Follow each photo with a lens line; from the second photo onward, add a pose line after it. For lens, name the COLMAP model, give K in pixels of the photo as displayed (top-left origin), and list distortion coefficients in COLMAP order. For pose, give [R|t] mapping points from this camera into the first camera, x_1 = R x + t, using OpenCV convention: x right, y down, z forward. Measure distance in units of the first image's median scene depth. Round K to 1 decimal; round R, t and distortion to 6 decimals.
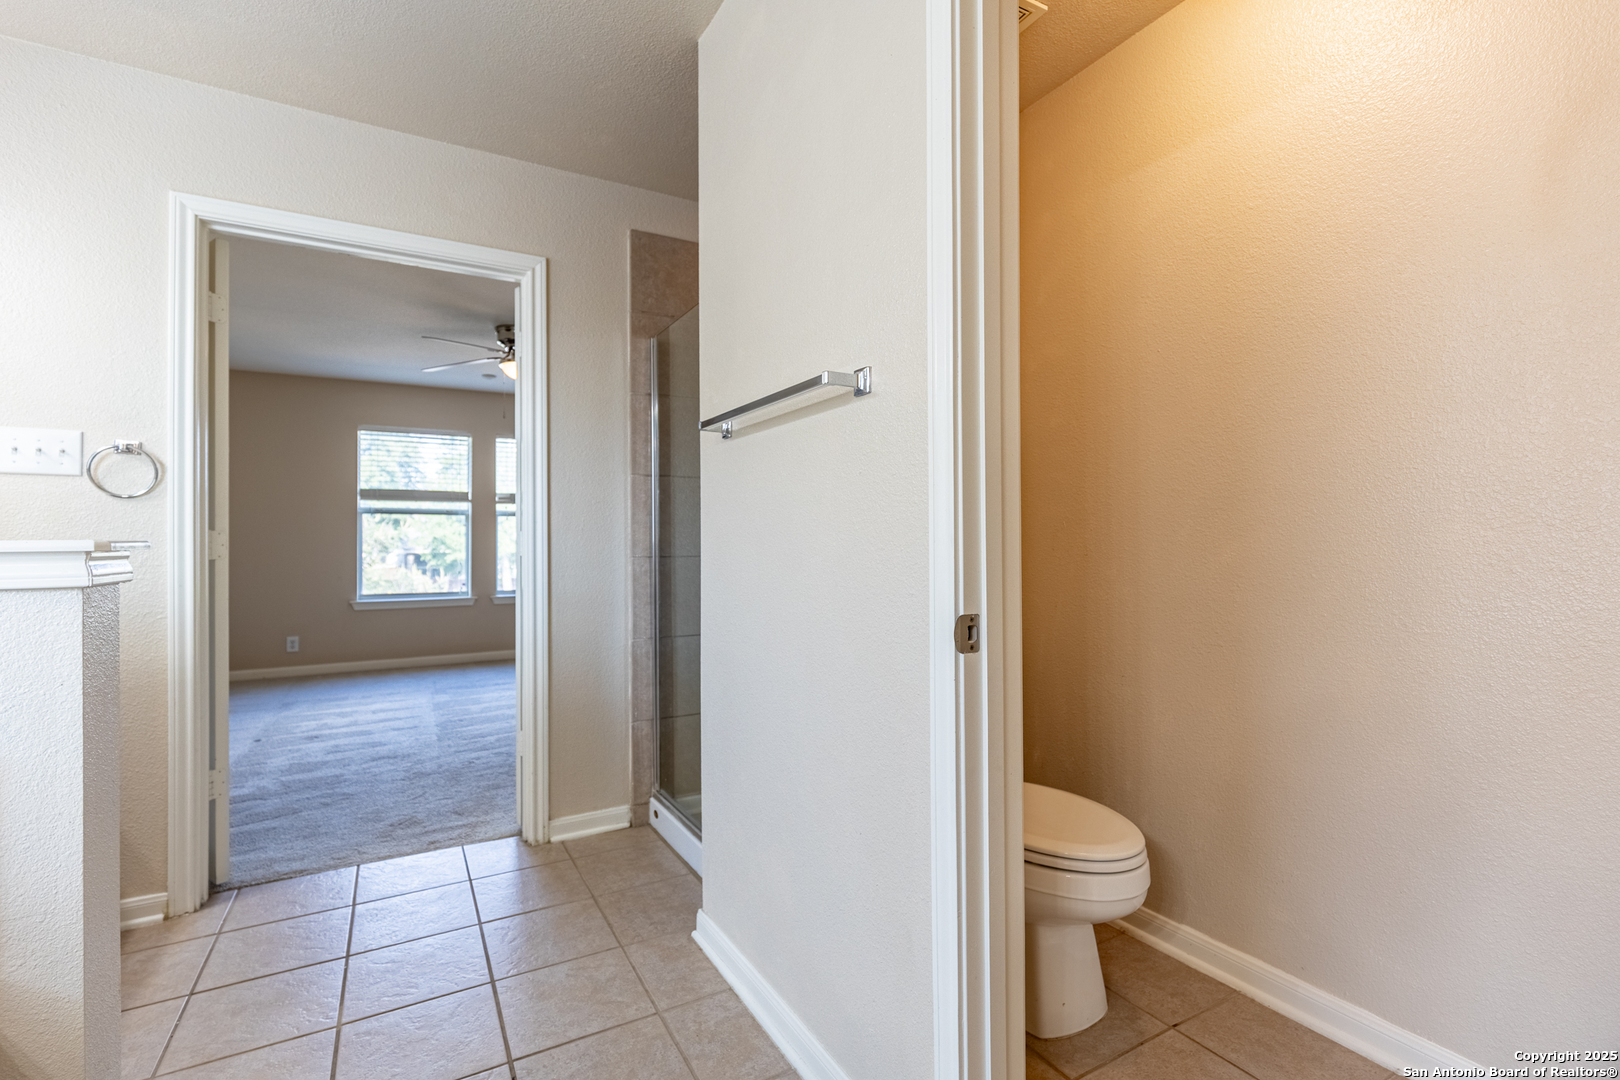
lens RADIAL K [[728.1, 0, 812.8], [0, 728.1, 532.0], [0, 0, 1]] dist [0.004022, -0.000970]
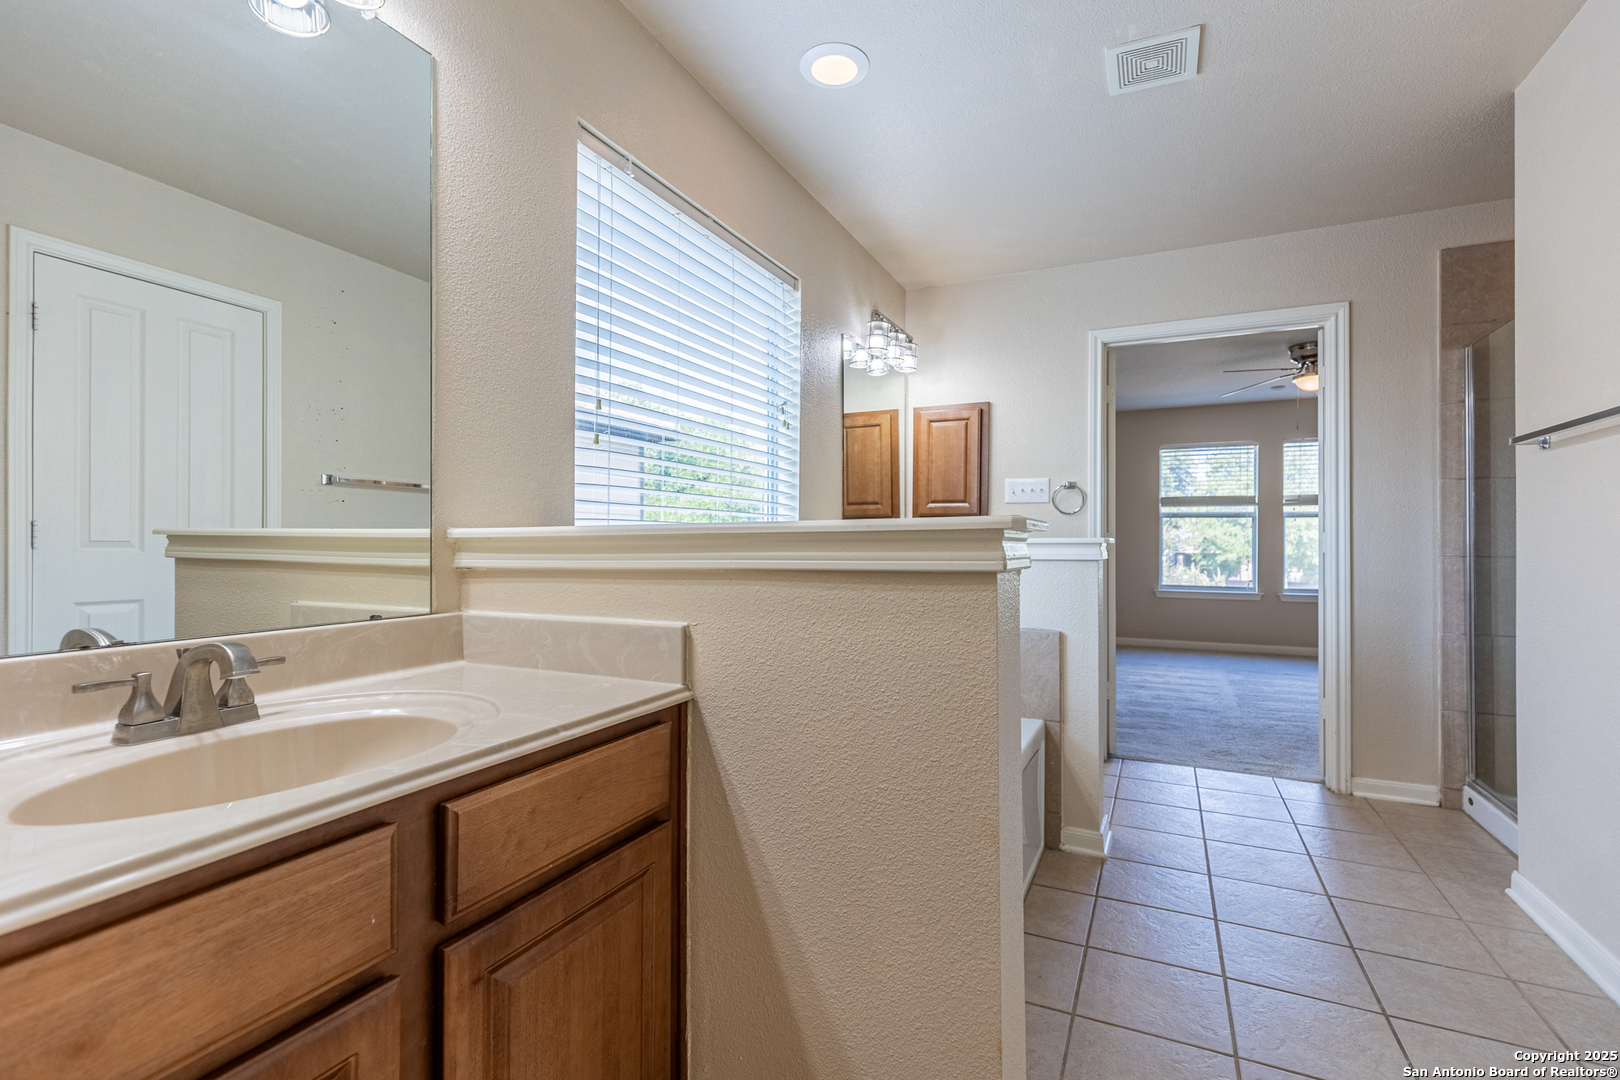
lens RADIAL K [[728.1, 0, 814.9], [0, 728.1, 537.2], [0, 0, 1]] dist [0.004022, -0.000970]
pose [[0.569155, 0.002239, -0.822227, 0.110525], [0.002999, 0.999984, 0.004799, -0.001528], [0.822225, -0.005197, 0.569139, -0.370831]]
